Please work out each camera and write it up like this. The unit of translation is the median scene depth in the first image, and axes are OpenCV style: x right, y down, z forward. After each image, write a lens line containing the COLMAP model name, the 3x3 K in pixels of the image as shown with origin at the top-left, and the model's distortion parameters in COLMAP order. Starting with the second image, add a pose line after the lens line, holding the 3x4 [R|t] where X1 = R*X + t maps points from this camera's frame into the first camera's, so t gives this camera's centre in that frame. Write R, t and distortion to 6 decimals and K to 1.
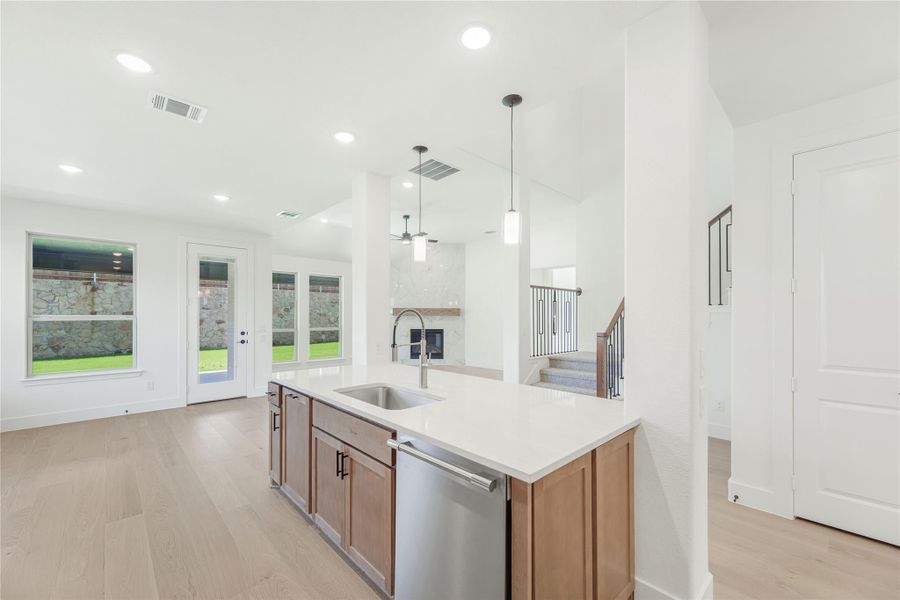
lens RADIAL K [[362.0, 0, 447.9], [0, 362.0, 313.3], [0, 0, 1]] dist [0.009980, 0.000637]
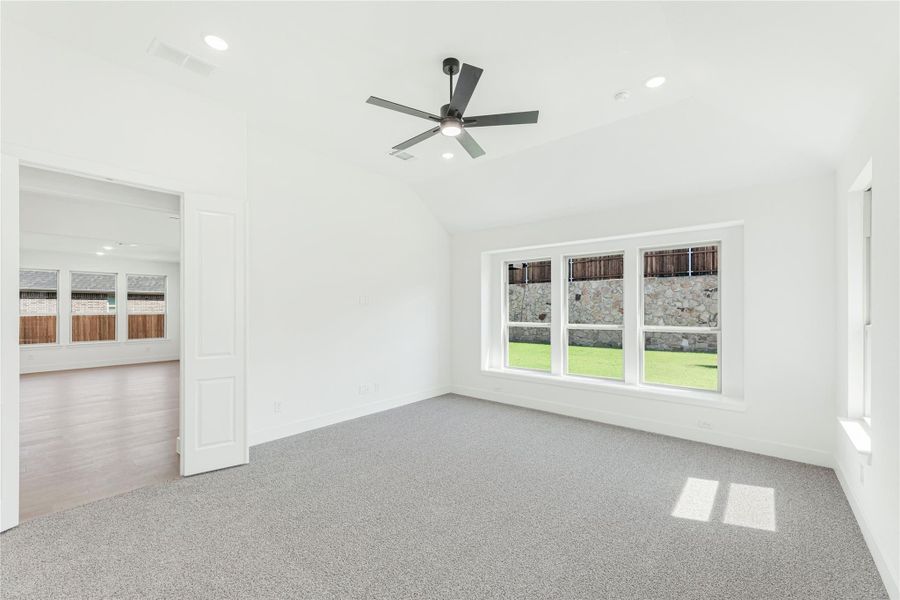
lens RADIAL K [[362.0, 0, 450.9], [0, 362.0, 312.2], [0, 0, 1]] dist [0.009980, 0.000637]
pose [[0.118303, 0.004863, -0.992966, 0.562289], [0.005728, 0.999968, 0.005580, 0.005736], [0.992961, -0.006348, 0.118271, 1.055976]]
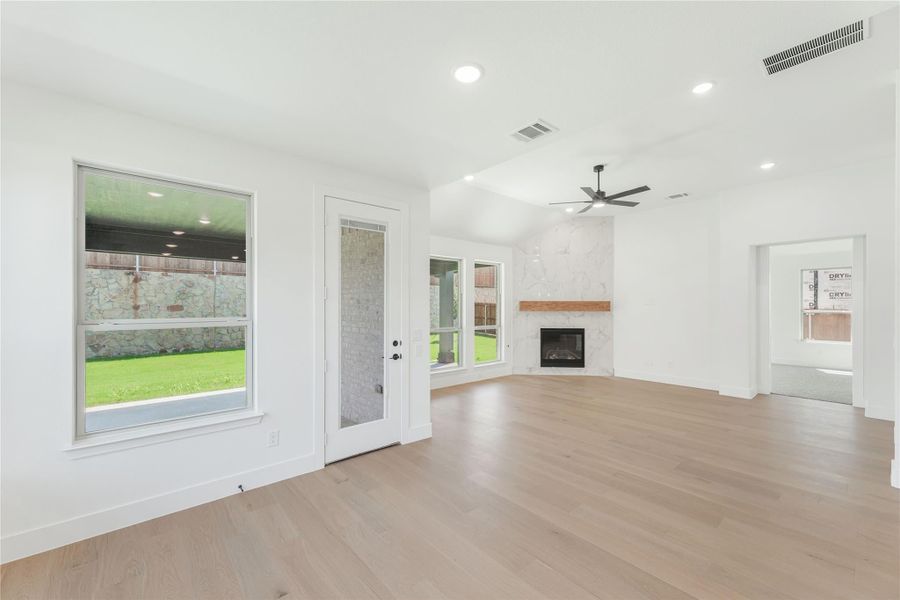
lens RADIAL K [[362.0, 0, 449.6], [0, 362.0, 304.7], [0, 0, 1]] dist [0.009980, 0.000637]
pose [[0.999222, -0.002018, -0.039378, -0.266313], [0.002018, 0.999998, -0.000040, -0.006996], [0.039378, -0.000039, 0.999224, 0.224220]]
